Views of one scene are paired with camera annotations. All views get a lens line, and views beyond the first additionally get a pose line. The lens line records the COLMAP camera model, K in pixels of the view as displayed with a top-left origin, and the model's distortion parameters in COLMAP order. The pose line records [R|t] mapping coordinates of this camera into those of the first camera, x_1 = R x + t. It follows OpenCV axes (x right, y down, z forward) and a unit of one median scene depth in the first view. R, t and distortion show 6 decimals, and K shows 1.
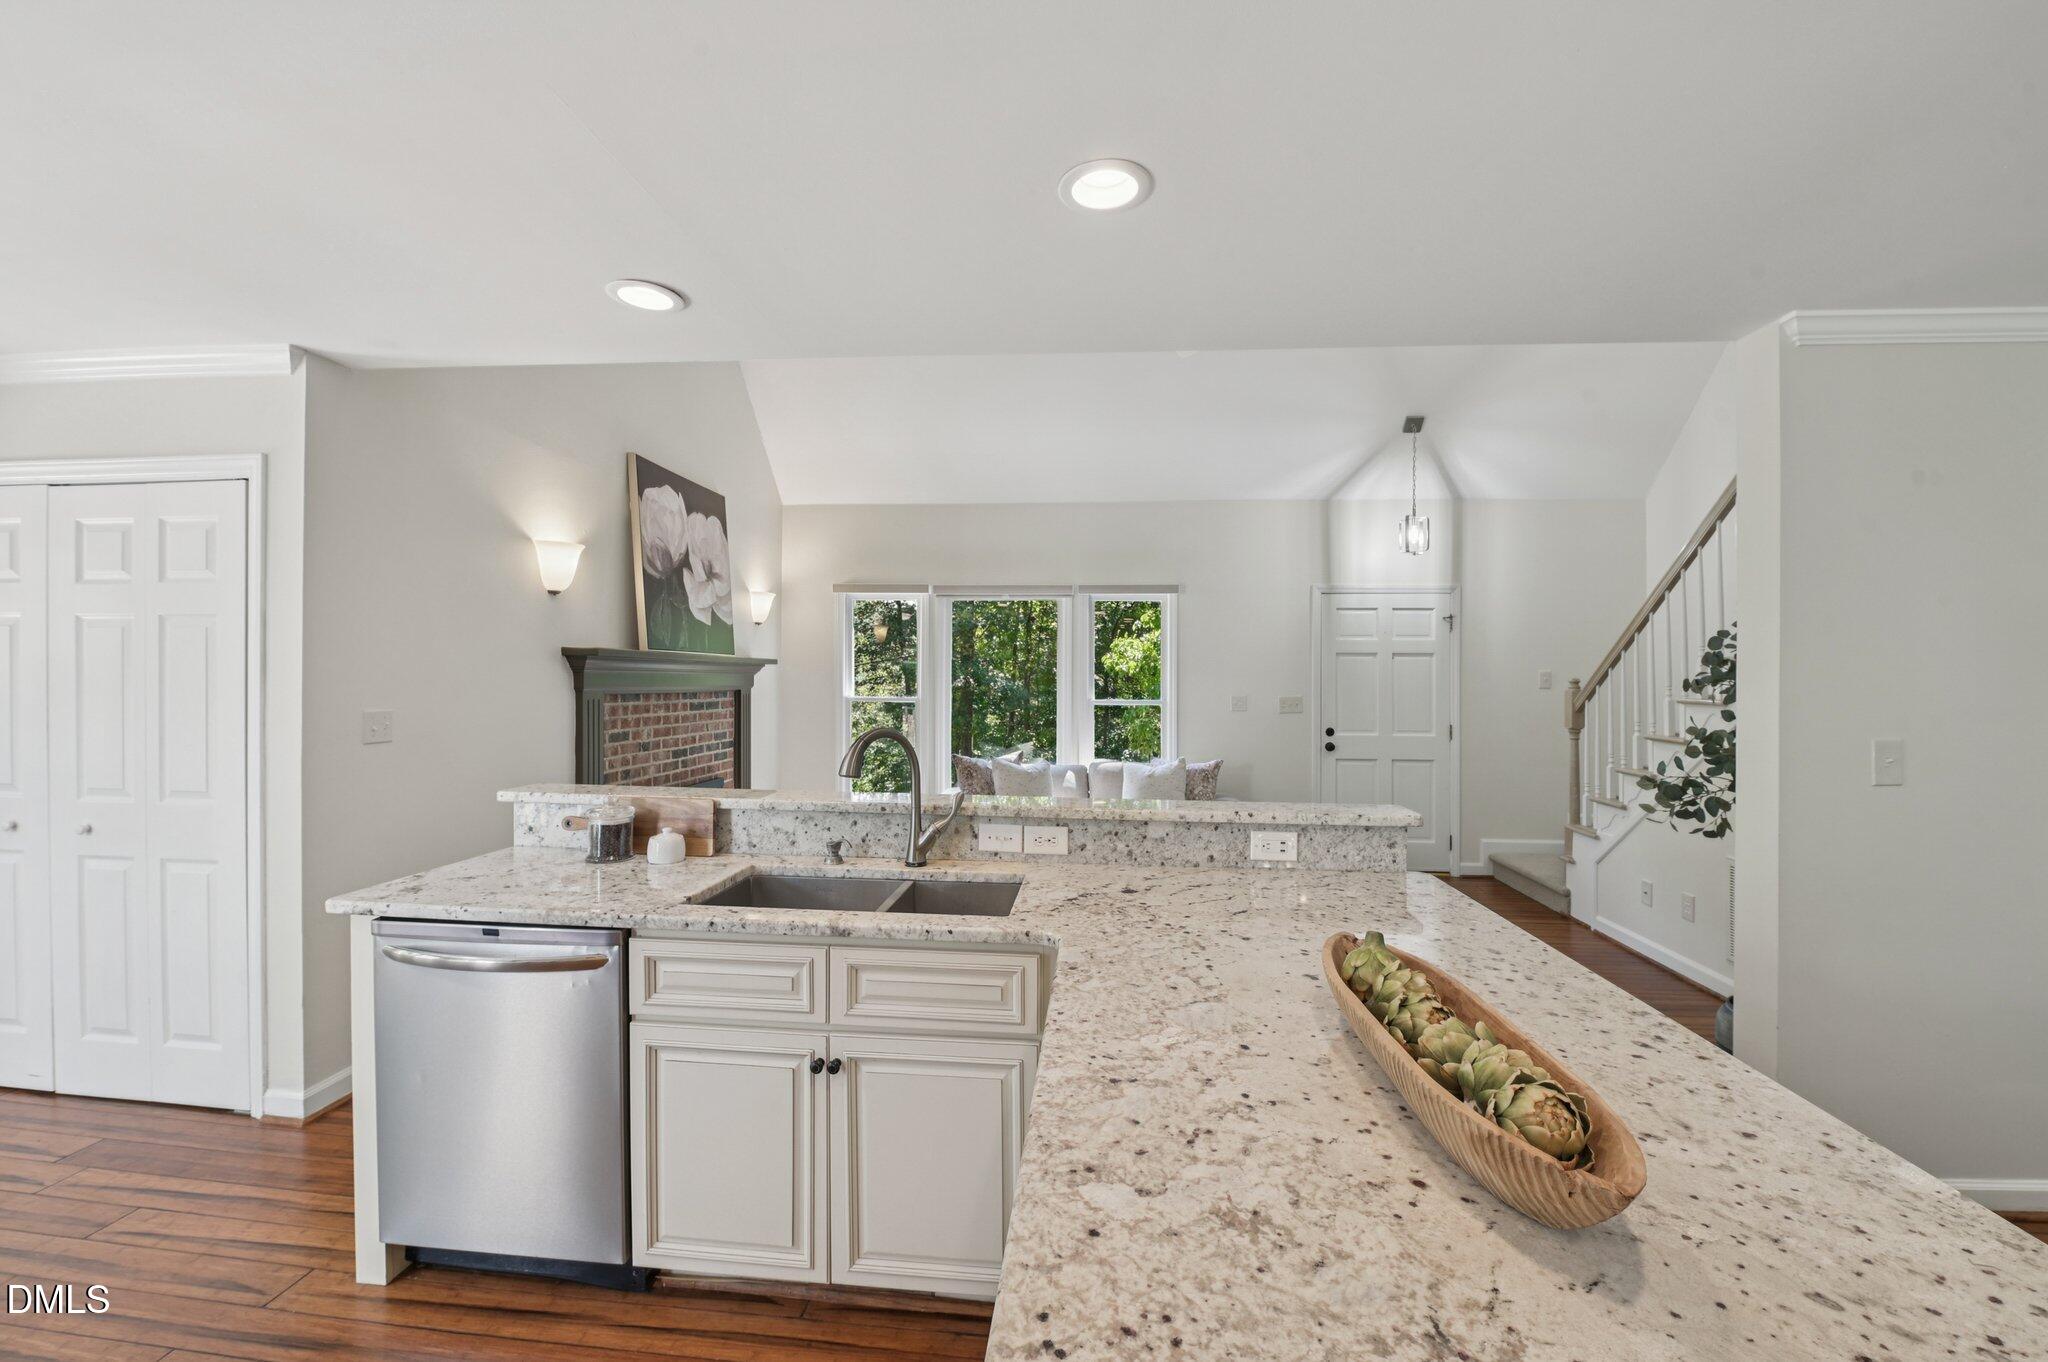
lens RADIAL K [[826.8, 0, 1032.5], [0, 826.8, 682.1], [0, 0, 1]] dist [-0.010914, -0.000651]
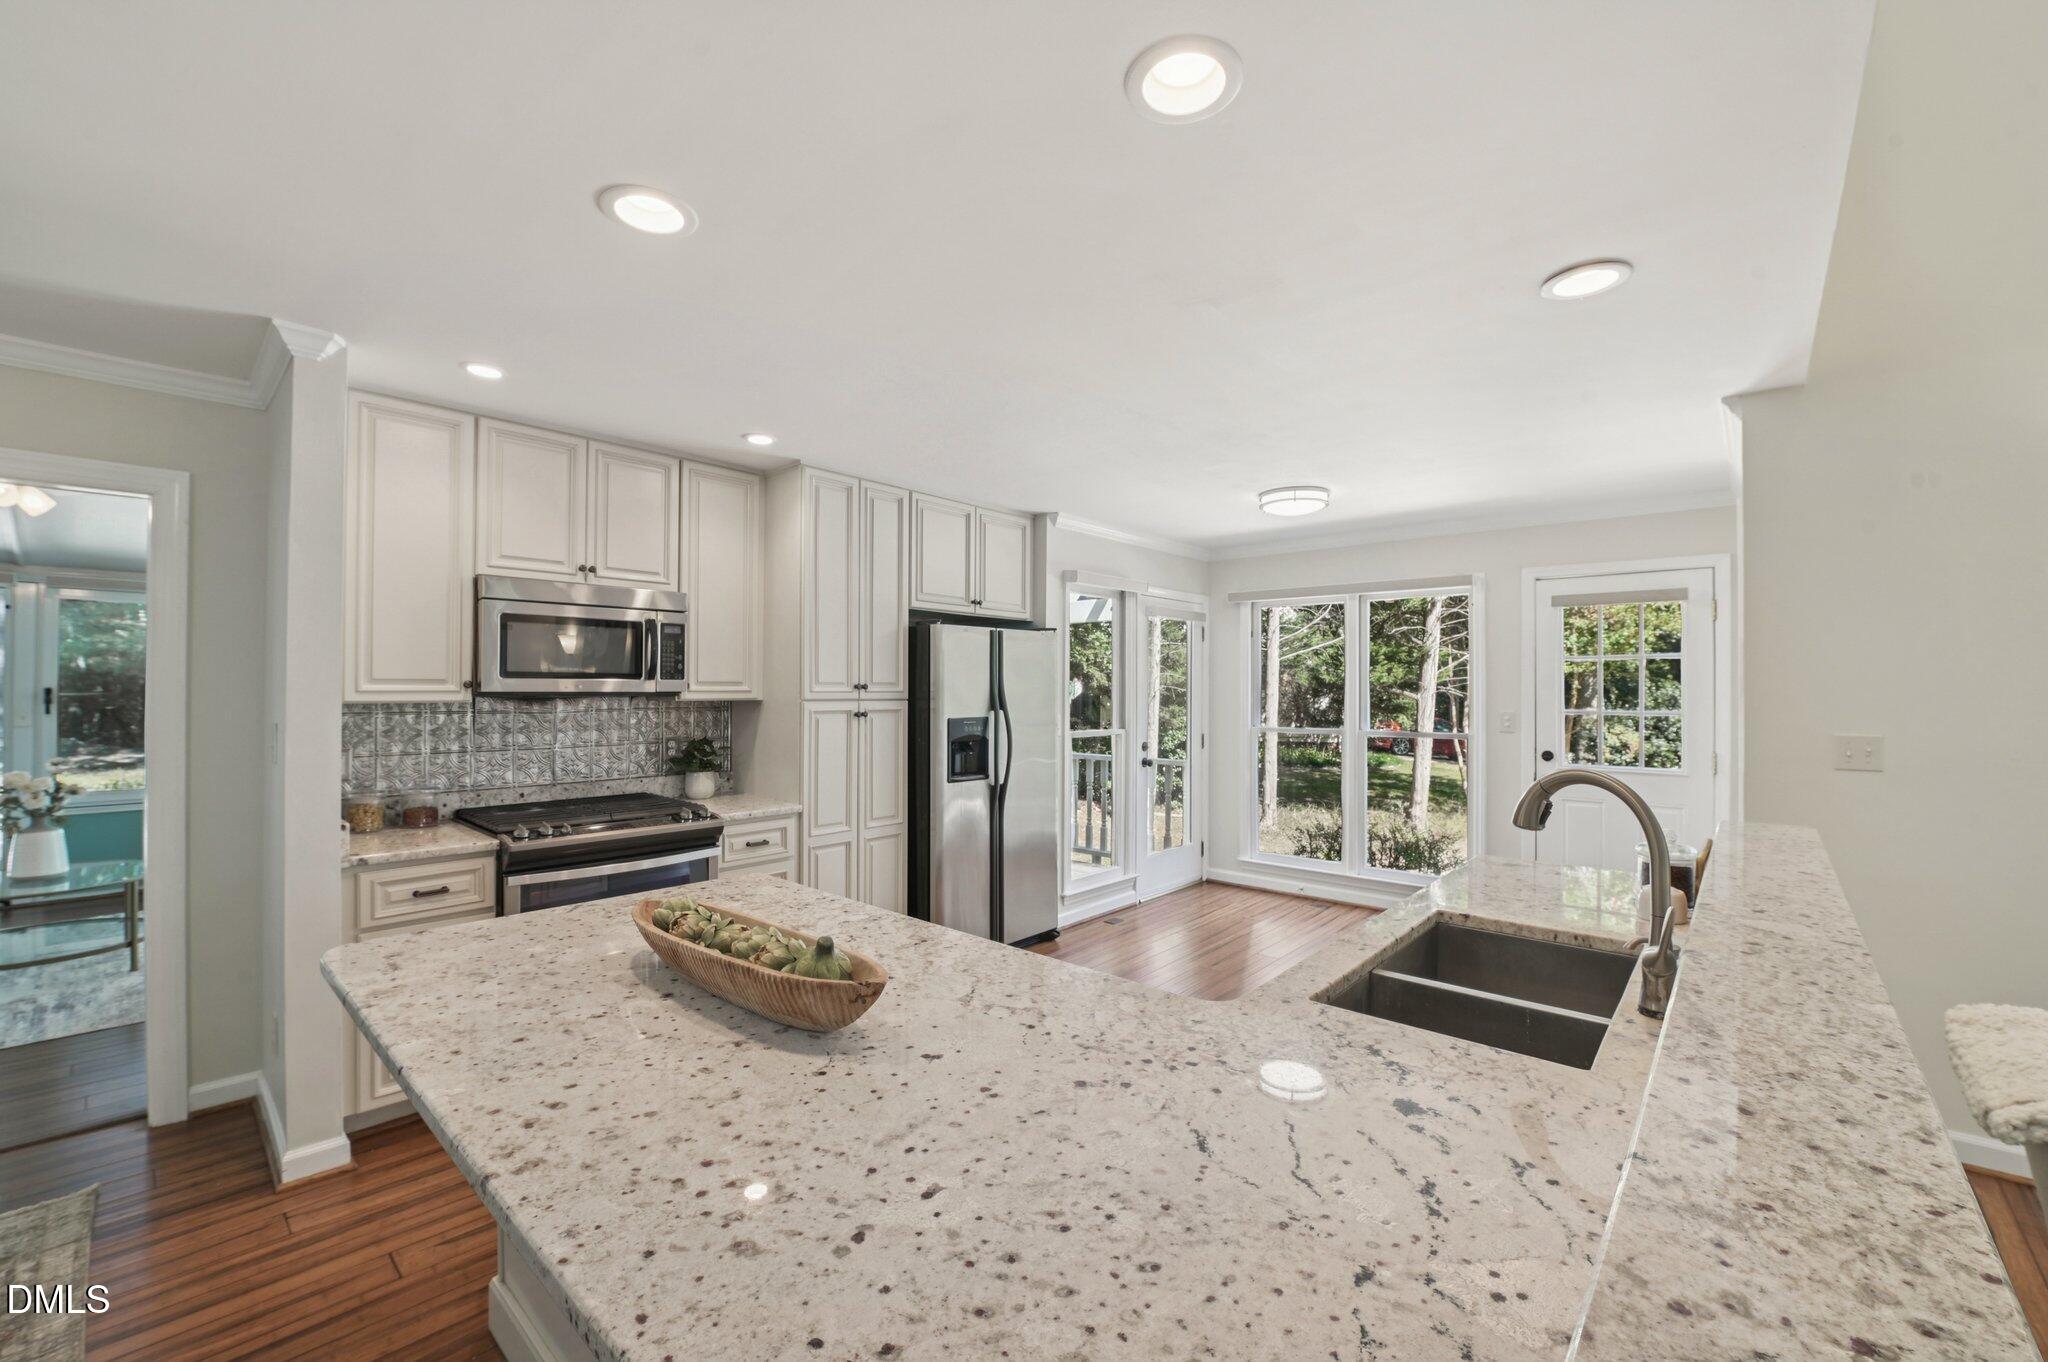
lens RADIAL K [[826.8, 0, 1024.8], [0, 826.8, 681.0], [0, 0, 1]] dist [-0.010914, -0.000651]
pose [[-0.596979, -0.019531, -0.802019, 0.543235], [-0.015106, 0.999800, -0.013103, 0.000432], [0.802115, 0.004293, -0.597155, 0.900256]]
